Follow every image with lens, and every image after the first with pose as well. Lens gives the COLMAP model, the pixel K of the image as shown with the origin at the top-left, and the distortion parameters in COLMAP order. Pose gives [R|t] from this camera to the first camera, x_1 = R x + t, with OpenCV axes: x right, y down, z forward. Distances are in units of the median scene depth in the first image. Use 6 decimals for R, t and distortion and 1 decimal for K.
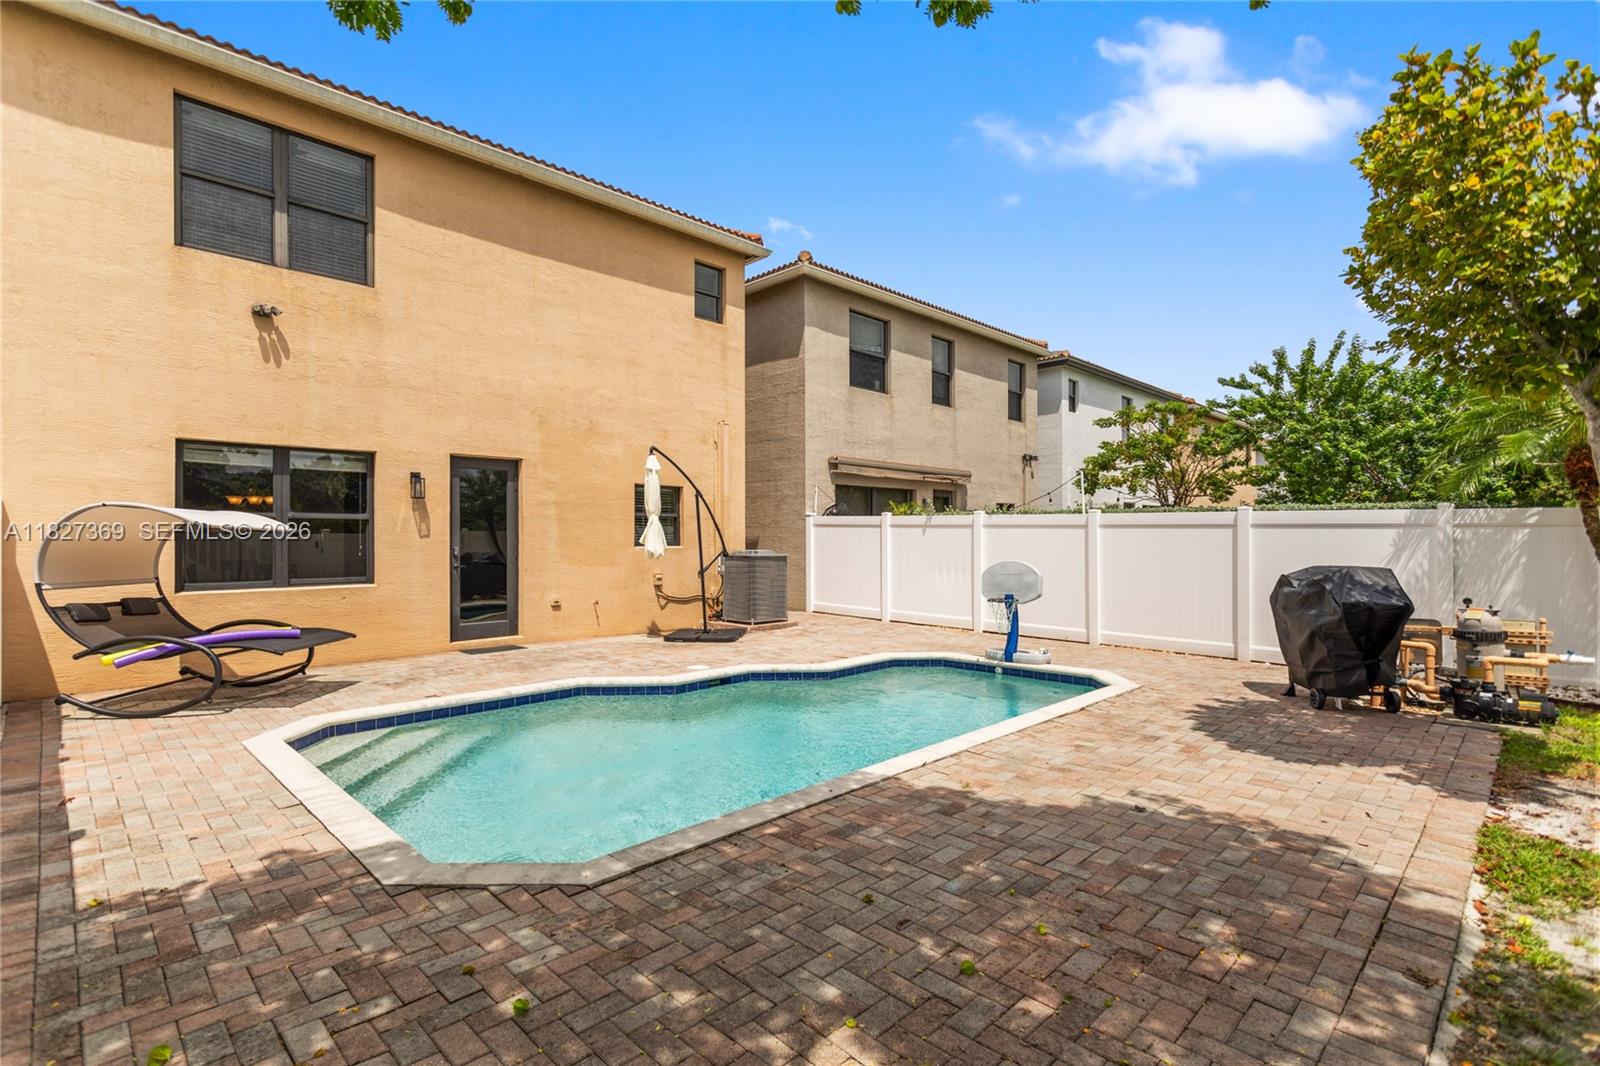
lens RADIAL K [[753.0, 0, 796.8], [0, 753.0, 539.5], [0, 0, 1]] dist [-0.005426, 0.015231]
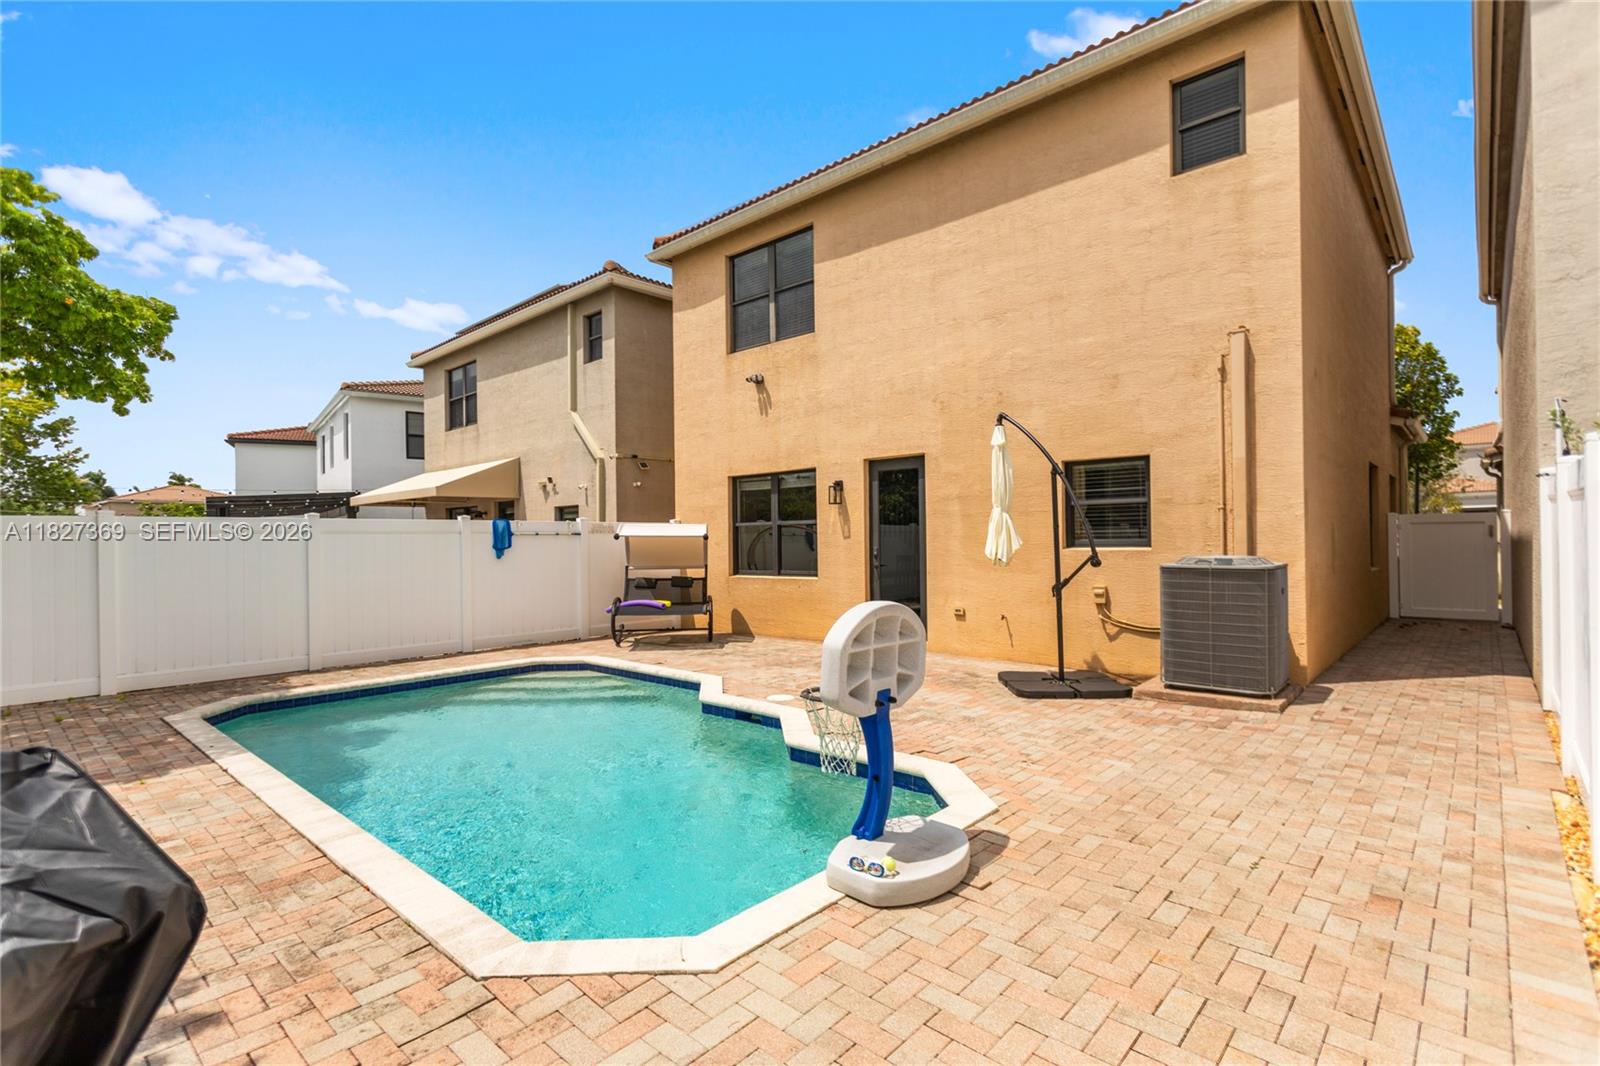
lens RADIAL K [[753.0, 0, 796.8], [0, 753.0, 539.5], [0, 0, 1]] dist [-0.005426, 0.015231]
pose [[0.050989, 0.001557, -0.998698, 0.591816], [0.012845, 0.999915, 0.002215, -0.004120], [0.998617, -0.012941, 0.050965, 0.832857]]
